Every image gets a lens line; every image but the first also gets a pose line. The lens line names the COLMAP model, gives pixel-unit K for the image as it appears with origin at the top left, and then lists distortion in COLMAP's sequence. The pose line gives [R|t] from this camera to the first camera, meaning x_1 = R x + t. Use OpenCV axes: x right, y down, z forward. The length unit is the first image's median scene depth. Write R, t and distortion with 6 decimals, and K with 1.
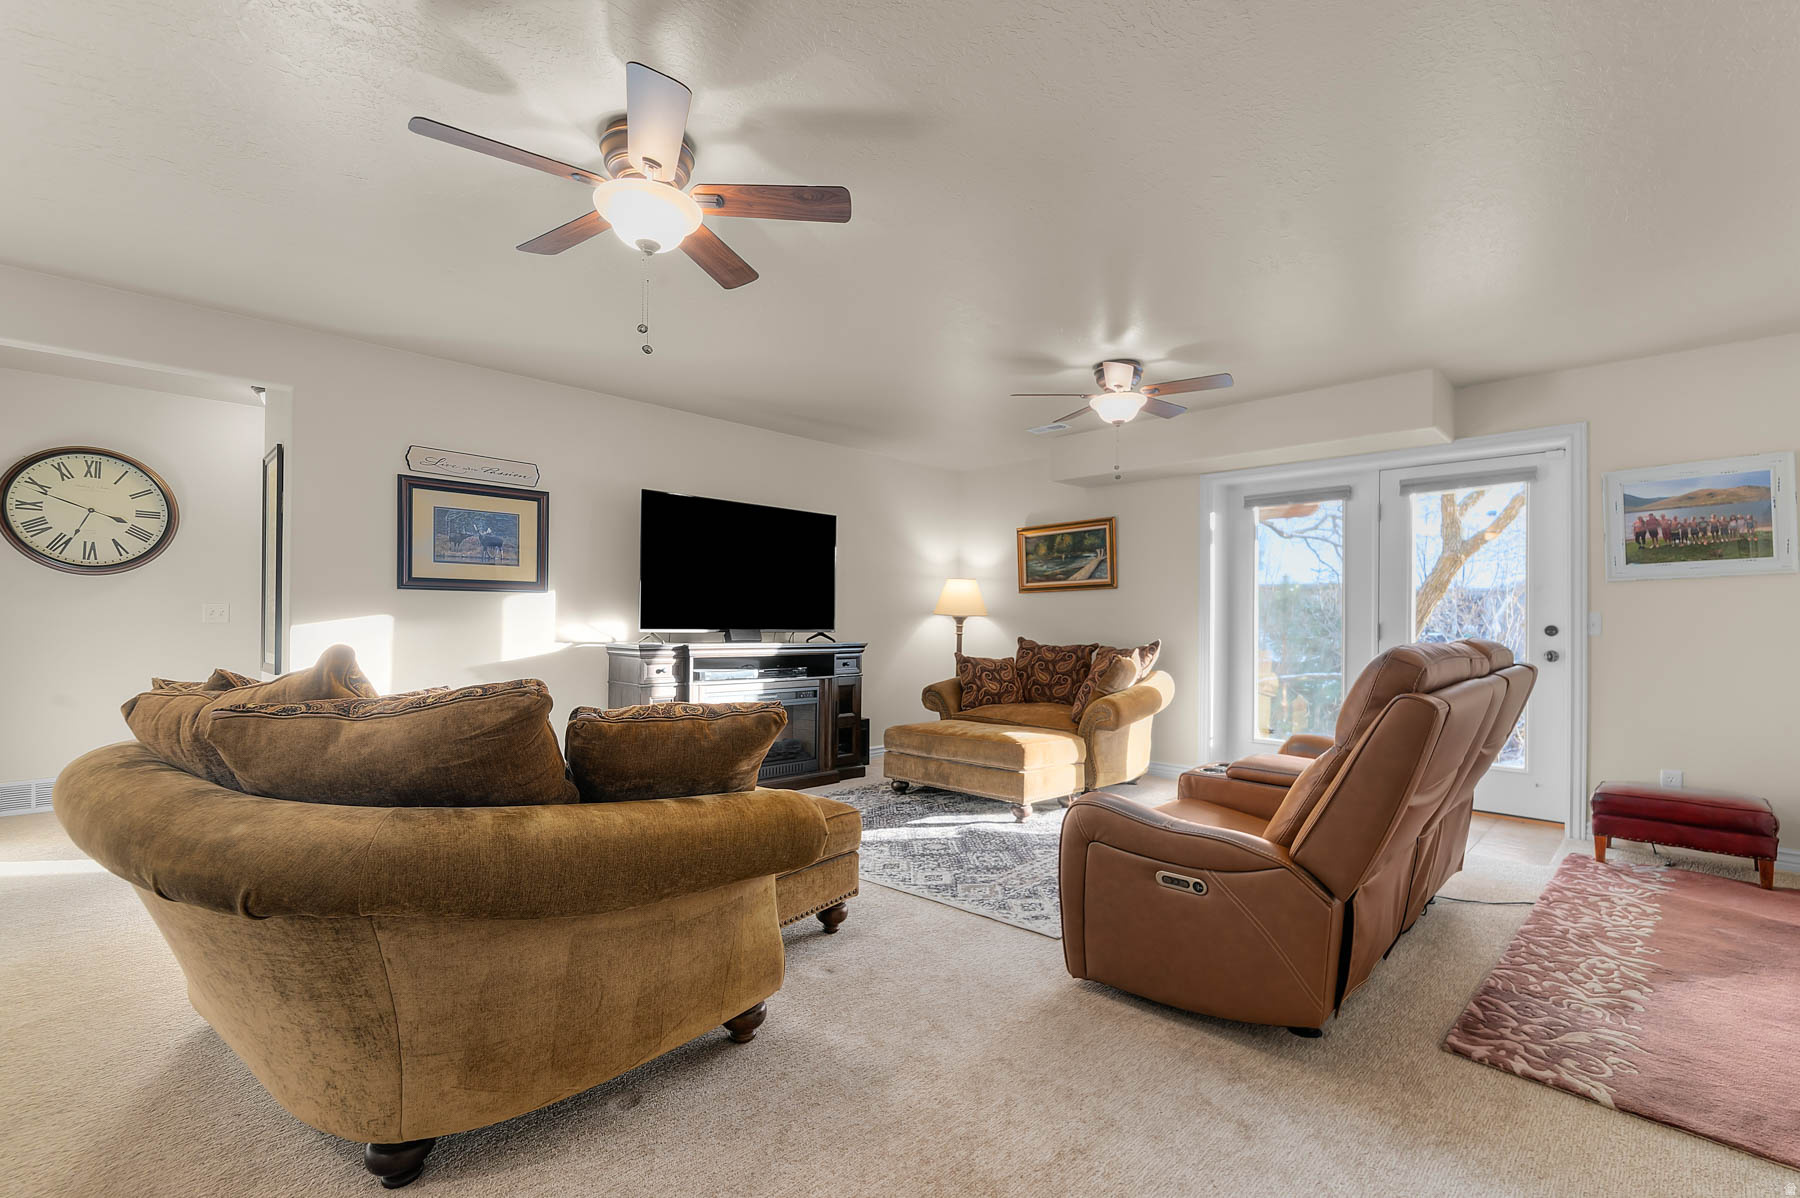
lens RADIAL K [[783.5, 0, 937.9], [0, 783.5, 618.3], [0, 0, 1]] dist [0.000935, 0.000150]
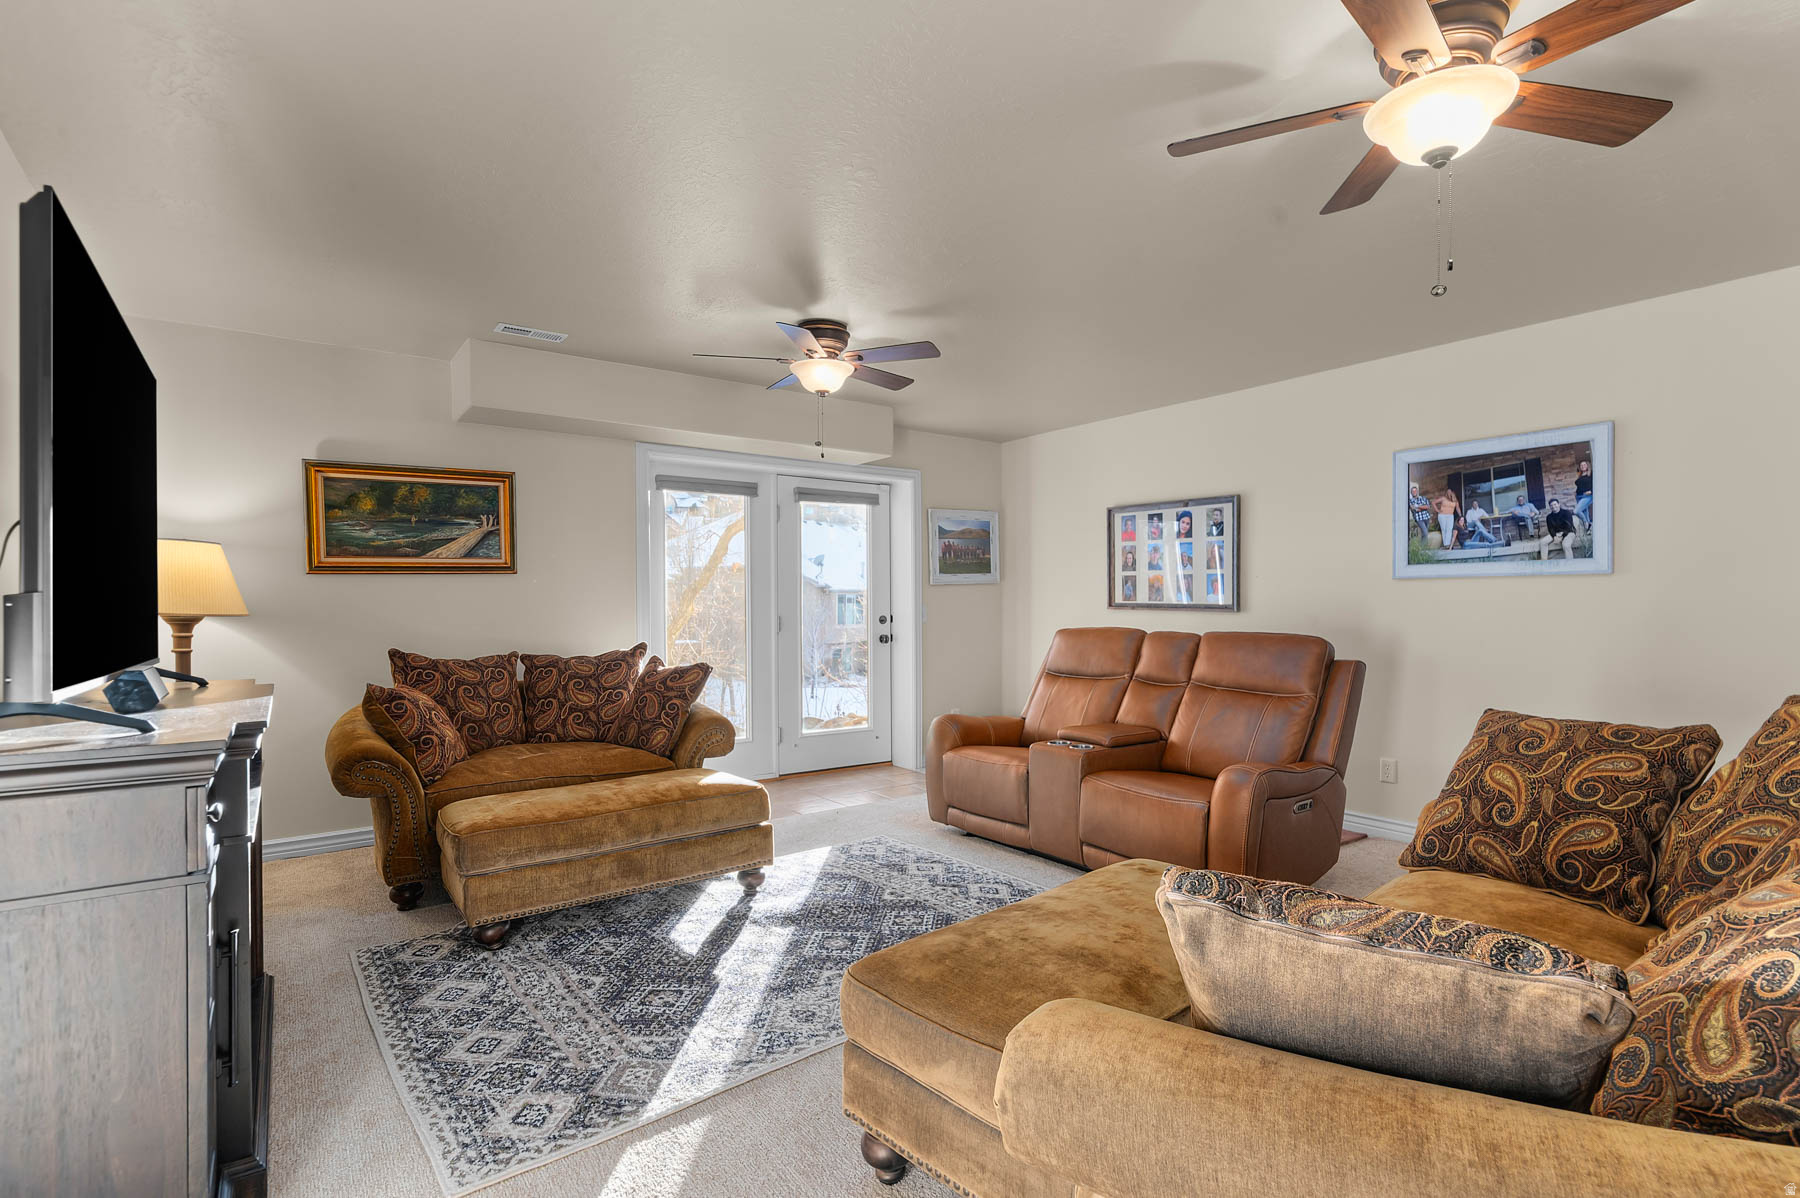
lens RADIAL K [[883.0, 0, 901.3], [0, 883.0, 604.8], [0, 0, 1]] dist [-0.000085, -0.000017]
pose [[0.187745, -0.006077, 0.982199, -0.533074], [0.002679, 0.999980, 0.005675, -0.014255], [-0.982214, 0.001566, 0.187758, 0.541514]]
